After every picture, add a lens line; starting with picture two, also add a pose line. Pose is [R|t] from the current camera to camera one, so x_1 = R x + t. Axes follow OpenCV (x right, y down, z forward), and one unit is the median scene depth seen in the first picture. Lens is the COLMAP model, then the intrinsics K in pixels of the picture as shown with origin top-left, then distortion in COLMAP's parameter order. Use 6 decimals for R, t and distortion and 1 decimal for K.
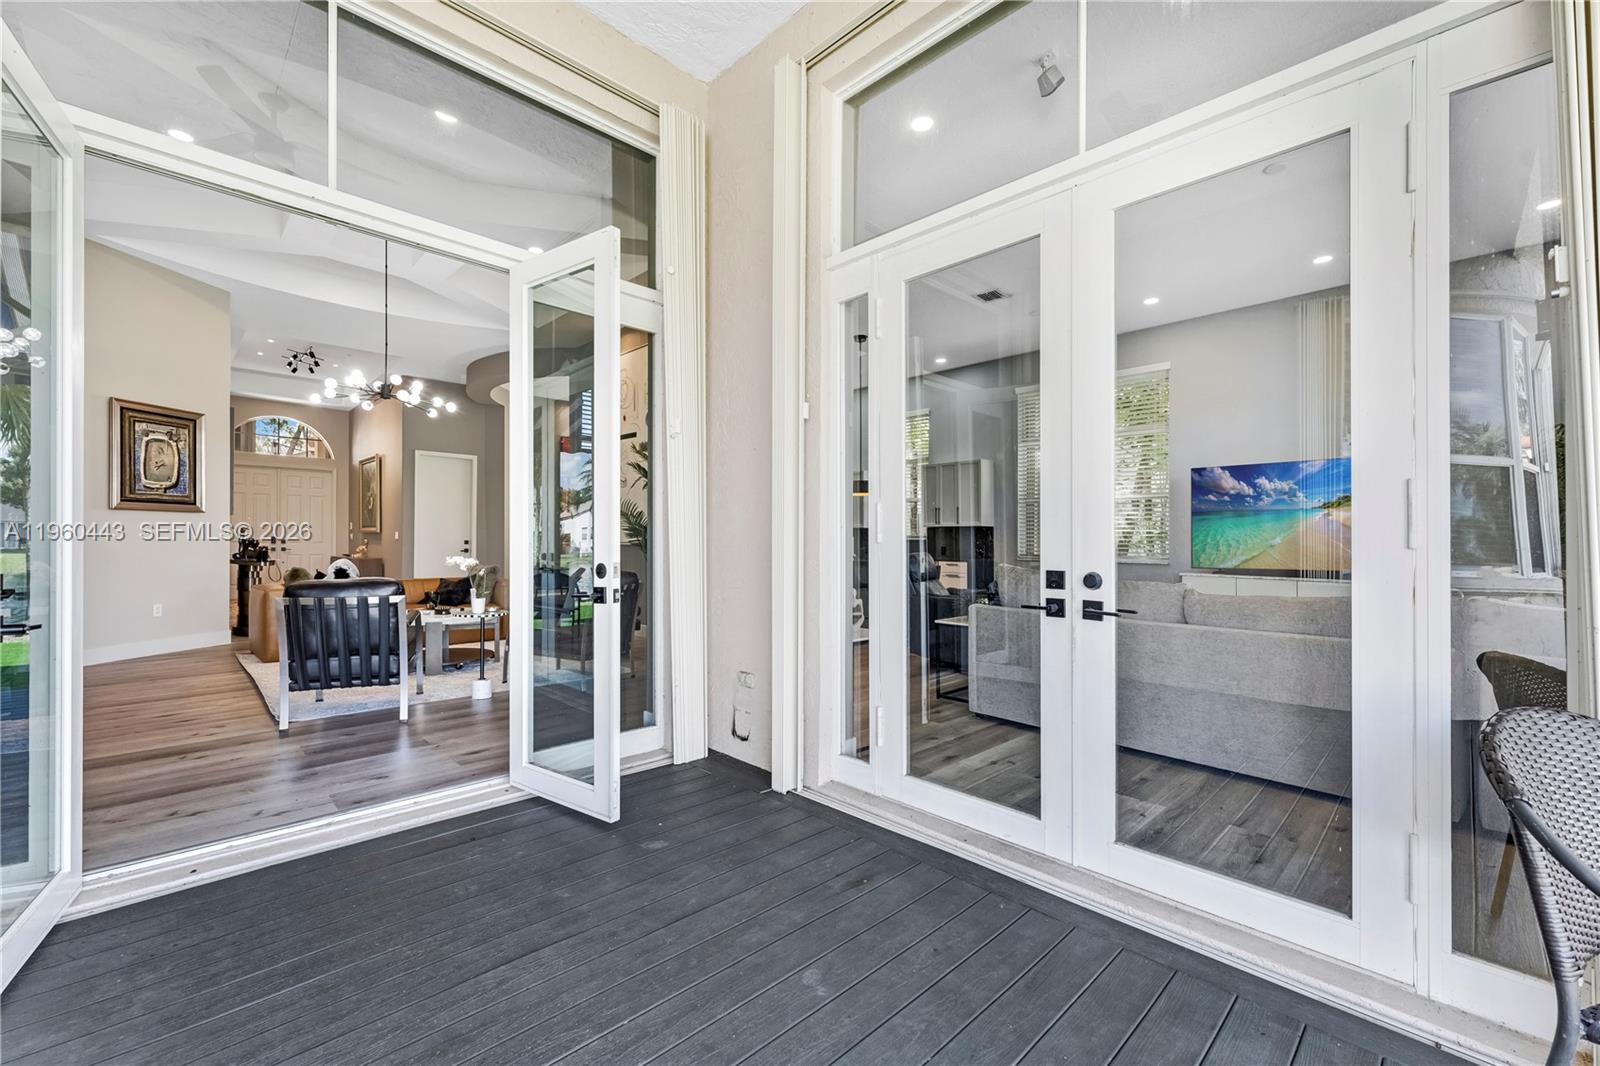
lens RADIAL K [[663.4, 0, 792.2], [0, 663.4, 535.6], [0, 0, 1]] dist [-0.000141, 0.000011]
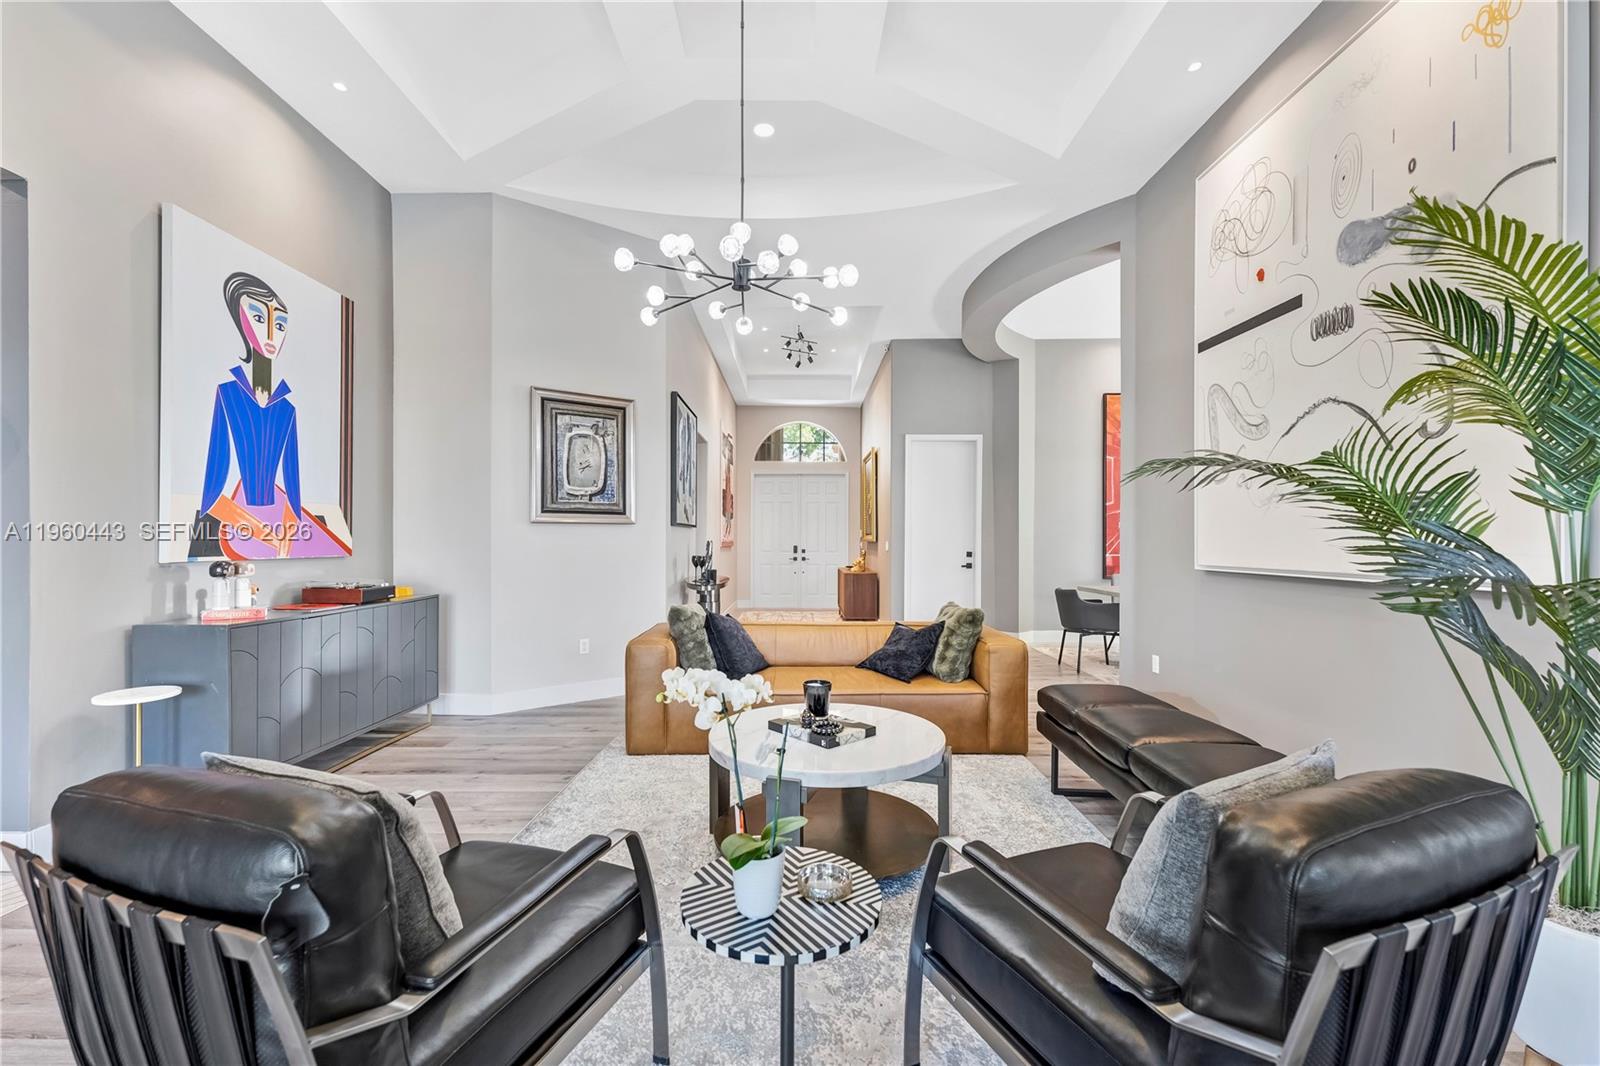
lens RADIAL K [[663.4, 0, 792.3], [0, 663.4, 538.8], [0, 0, 1]] dist [-0.000141, 0.000011]
pose [[0.716556, -0.008623, -0.697476, -0.210928], [0.011000, 0.999939, -0.001061, -0.014896], [0.697443, -0.006912, 0.716607, 0.594458]]
